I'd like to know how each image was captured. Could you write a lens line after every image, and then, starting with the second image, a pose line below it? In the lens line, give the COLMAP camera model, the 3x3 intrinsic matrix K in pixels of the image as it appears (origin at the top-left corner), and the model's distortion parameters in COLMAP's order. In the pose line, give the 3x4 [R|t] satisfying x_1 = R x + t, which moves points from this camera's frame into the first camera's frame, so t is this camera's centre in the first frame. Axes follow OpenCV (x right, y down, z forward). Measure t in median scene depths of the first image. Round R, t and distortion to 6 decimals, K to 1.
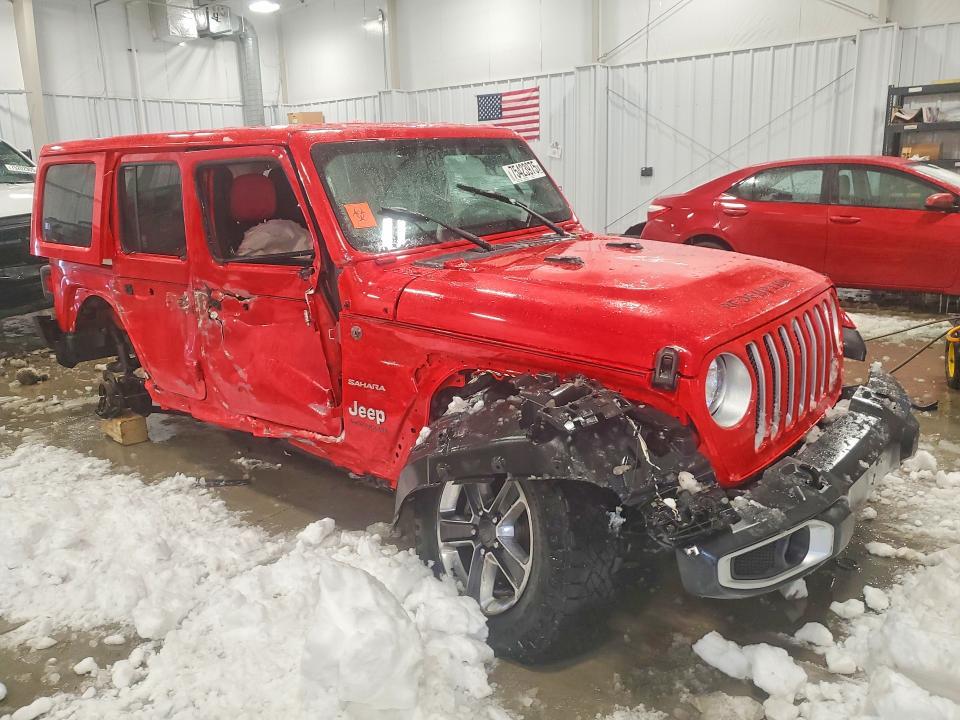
lens RADIAL K [[765.3, 0, 480.0], [0, 765.3, 360.0], [0, 0, 1]] dist [0.016612, -0.002535]
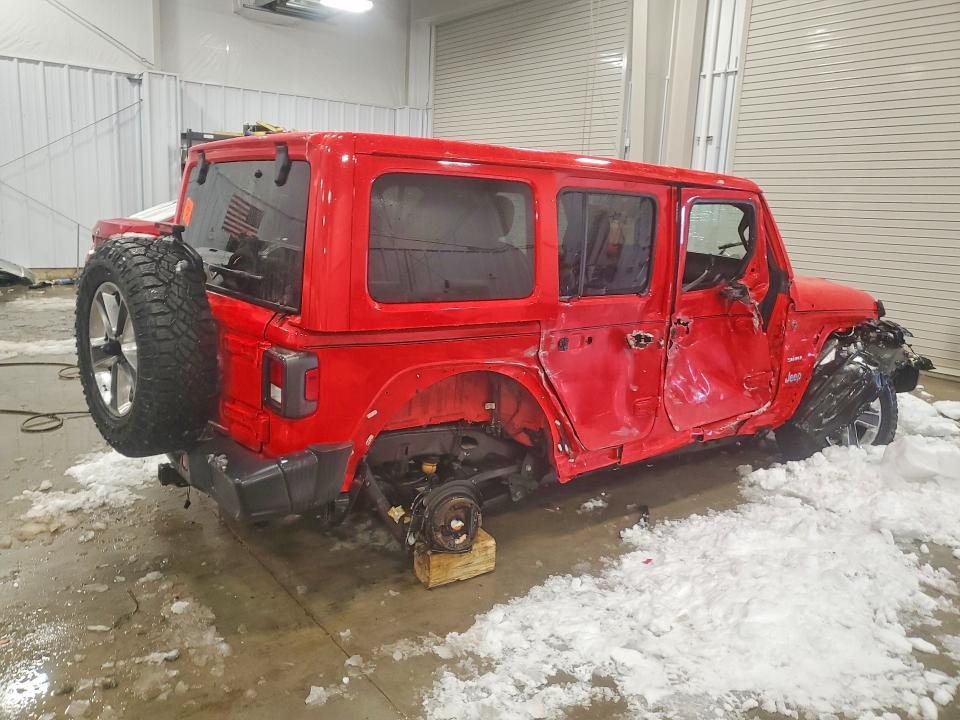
lens RADIAL K [[765.3, 0, 480.0], [0, 765.3, 360.0], [0, 0, 1]] dist [0.016612, -0.002535]
pose [[0.217528, -0.152100, 0.964130, -1.434048], [0.182382, 0.976720, 0.112937, -0.207144], [-0.958863, 0.151273, 0.240205, 1.028376]]
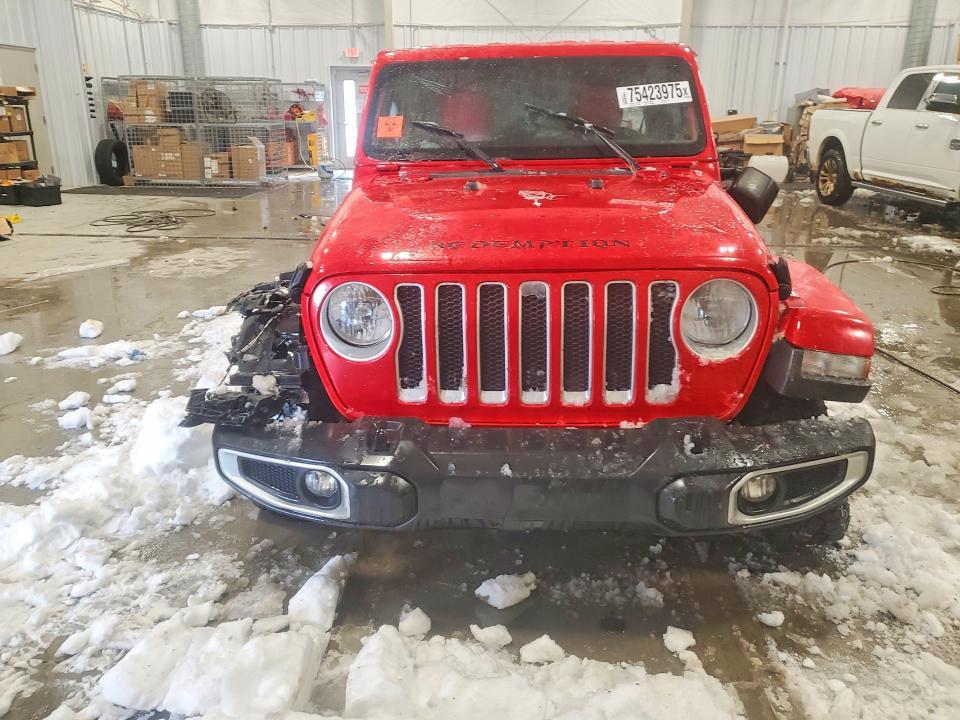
lens RADIAL K [[765.3, 0, 480.0], [0, 765.3, 360.0], [0, 0, 1]] dist [0.016612, -0.002535]
pose [[0.595637, 0.280617, -0.752642, 0.173516], [-0.218742, 0.958246, 0.184163, -0.018646], [0.772896, 0.054940, 0.632150, 0.078267]]
